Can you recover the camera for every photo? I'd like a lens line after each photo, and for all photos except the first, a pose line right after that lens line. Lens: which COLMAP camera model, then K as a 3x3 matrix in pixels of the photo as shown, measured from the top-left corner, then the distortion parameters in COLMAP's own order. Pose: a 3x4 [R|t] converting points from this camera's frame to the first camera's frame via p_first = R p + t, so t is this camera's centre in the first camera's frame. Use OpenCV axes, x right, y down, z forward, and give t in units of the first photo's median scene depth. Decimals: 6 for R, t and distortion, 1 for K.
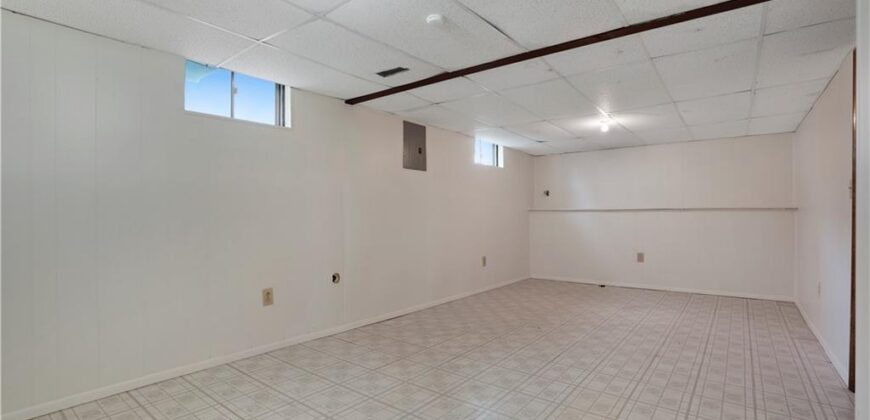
lens RADIAL K [[390.8, 0, 434.7], [0, 390.8, 220.1], [0, 0, 1]] dist [0.015428, -0.000052]
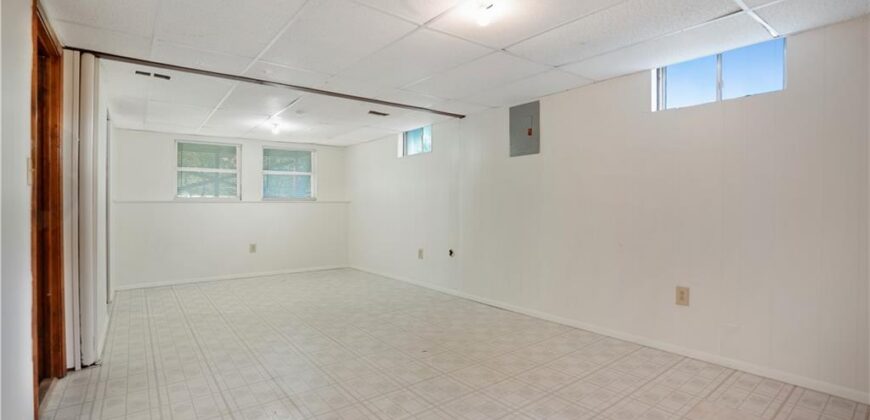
lens RADIAL K [[357.9, 0, 435.0], [0, 357.9, 210.0], [0, 0, 1]] dist [-0.030690, 0.000241]
pose [[-0.196140, 0.005954, -0.980558, 0.816293], [-0.008899, 0.999930, 0.007852, -0.009054], [0.980536, 0.010266, -0.196073, 0.990307]]
